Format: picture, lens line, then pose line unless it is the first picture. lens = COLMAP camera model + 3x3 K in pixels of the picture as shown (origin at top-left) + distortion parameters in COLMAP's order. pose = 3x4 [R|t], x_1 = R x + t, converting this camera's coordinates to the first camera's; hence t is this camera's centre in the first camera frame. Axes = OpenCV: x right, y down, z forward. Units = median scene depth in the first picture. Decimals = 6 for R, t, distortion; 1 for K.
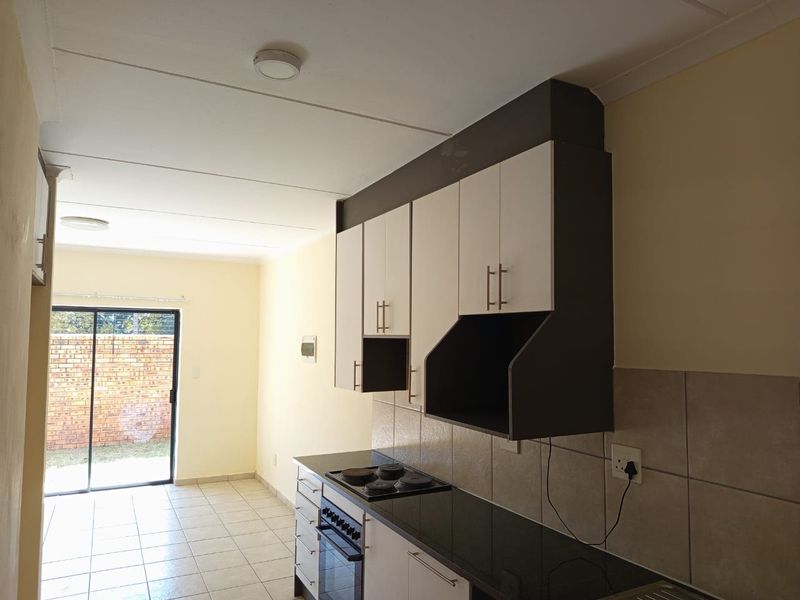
lens RADIAL K [[555.5, 0, 400.8], [0, 555.5, 297.8], [0, 0, 1]] dist [0.049974, -0.070995]
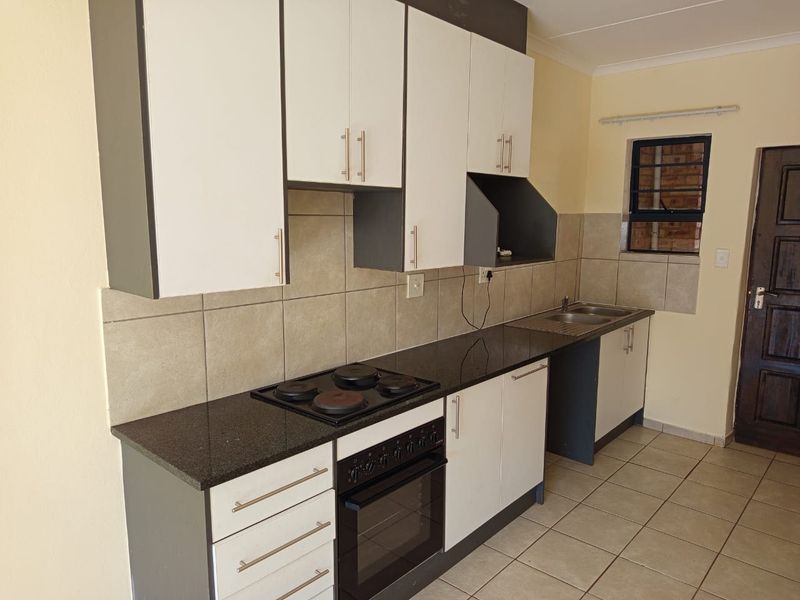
lens RADIAL K [[555.5, 0, 406.4], [0, 555.5, 300.4], [0, 0, 1]] dist [0.049974, -0.070995]
pose [[-0.349919, -0.161048, 0.922833, -0.788943], [-0.080580, 0.986635, 0.141628, 0.119501], [-0.933308, -0.024804, -0.358220, 1.347839]]
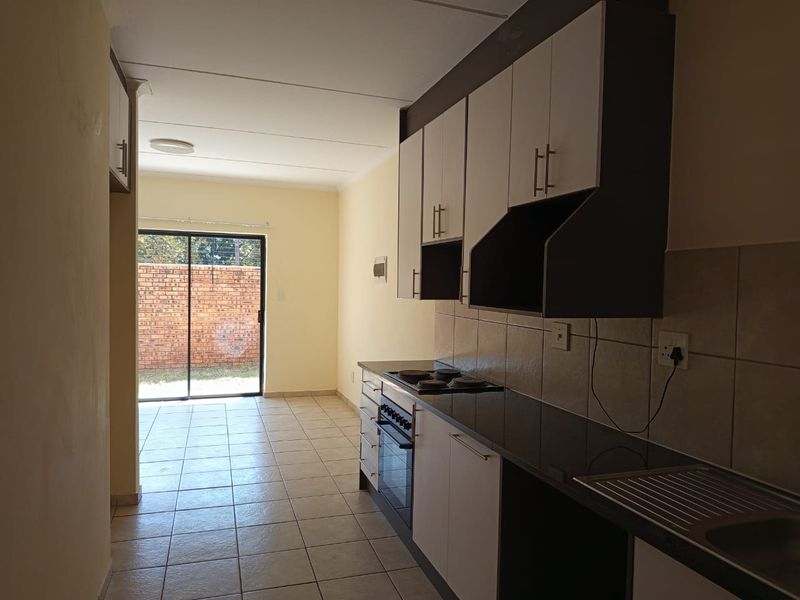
lens RADIAL K [[555.5, 0, 404.4], [0, 555.5, 300.5], [0, 0, 1]] dist [0.049974, -0.070995]
pose [[0.987420, 0.018962, -0.156977, 0.073653], [-0.003259, 0.995013, 0.099693, 0.087730], [0.158085, -0.097927, 0.982558, -0.002089]]
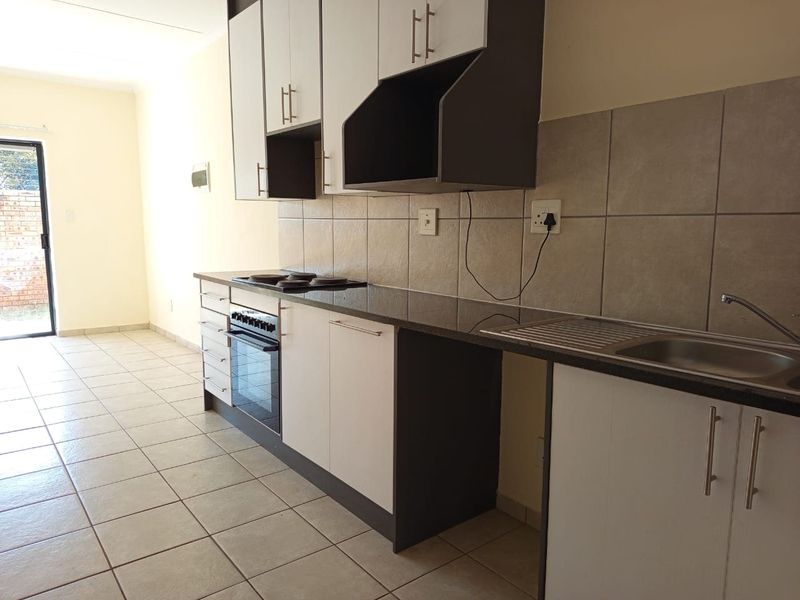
lens RADIAL K [[555.5, 0, 402.6], [0, 555.5, 301.3], [0, 0, 1]] dist [0.049974, -0.070995]
pose [[0.982127, -0.026422, 0.186358, -0.033992], [-0.012855, 0.978370, 0.206464, 0.177993], [-0.187782, -0.205169, 0.960543, 0.032645]]
